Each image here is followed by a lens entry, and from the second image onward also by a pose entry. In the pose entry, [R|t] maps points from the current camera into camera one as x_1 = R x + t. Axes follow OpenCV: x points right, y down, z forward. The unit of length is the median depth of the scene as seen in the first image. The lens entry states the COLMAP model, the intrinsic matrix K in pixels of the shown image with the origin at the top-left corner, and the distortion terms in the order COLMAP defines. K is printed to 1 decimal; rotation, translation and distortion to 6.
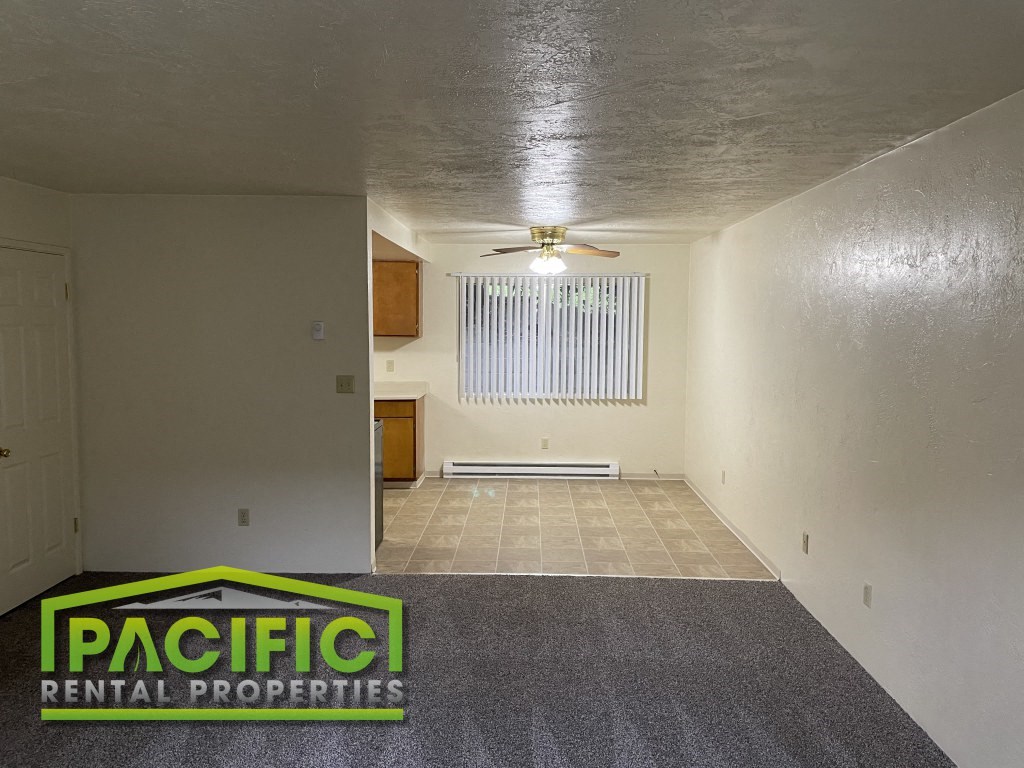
lens RADIAL K [[772.1, 0, 508.1], [0, 772.1, 384.1], [0, 0, 1]] dist [0.051574, -0.062662]
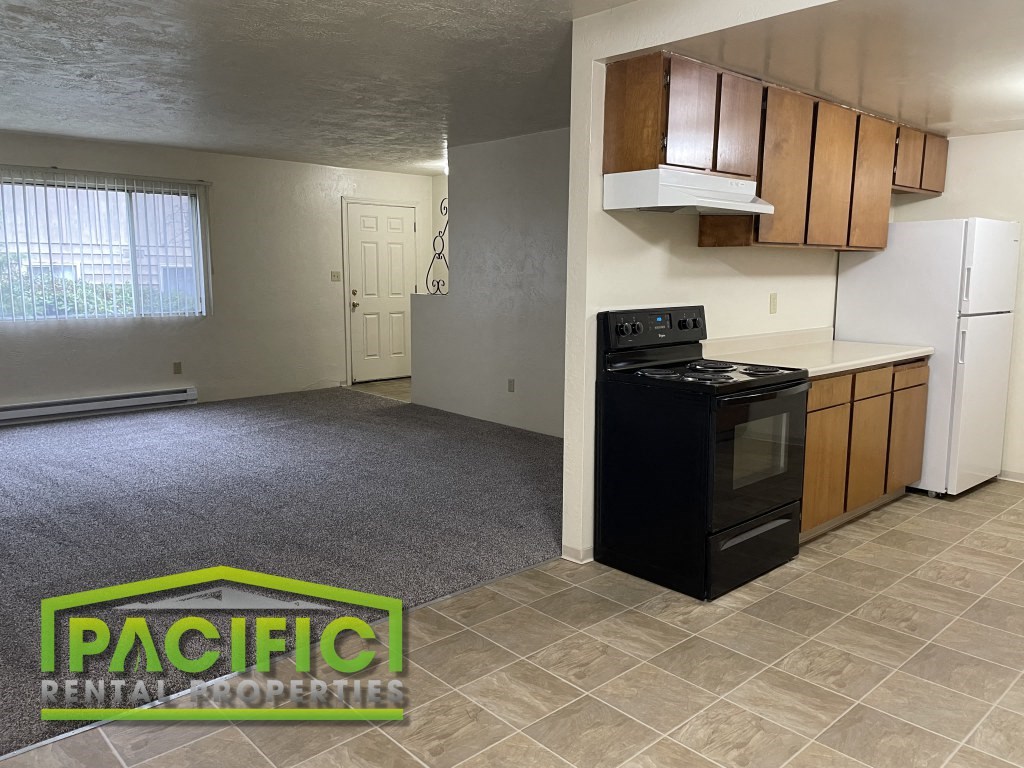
lens RADIAL K [[772.1, 0, 520.5], [0, 772.1, 388.1], [0, 0, 1]] dist [0.051574, -0.062662]
pose [[-0.710294, 0.093989, -0.697601, 0.665678], [-0.070197, 0.976647, 0.203059, -0.112355], [0.700396, 0.193201, -0.687109, 2.763261]]
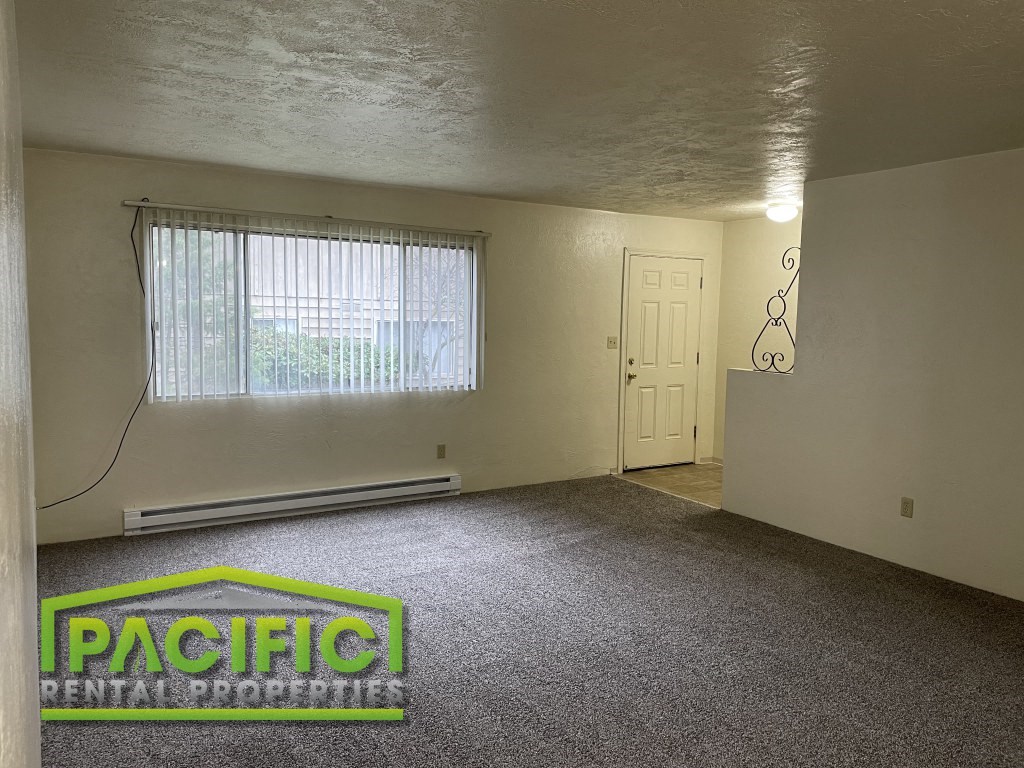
lens RADIAL K [[772.1, 0, 513.3], [0, 772.1, 382.4], [0, 0, 1]] dist [0.051574, -0.062662]
pose [[-0.840382, 0.023356, -0.541492, 0.654321], [-0.069192, 0.986273, 0.149925, -0.097798], [0.537561, 0.163461, -0.827230, 1.983716]]
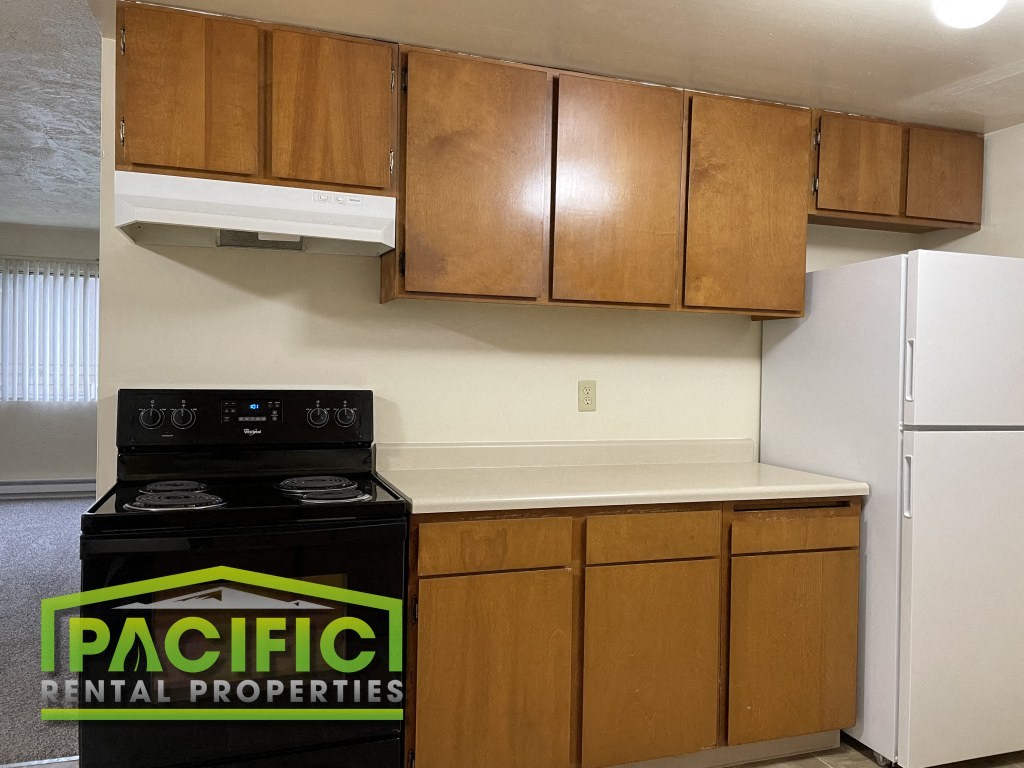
lens RADIAL K [[772.1, 0, 508.7], [0, 772.1, 383.5], [0, 0, 1]] dist [0.051574, -0.062662]
pose [[-0.932424, -0.021766, -0.360709, -0.658142], [-0.058252, 0.994183, 0.090589, -0.094280], [0.356639, 0.105479, -0.928269, 2.950655]]
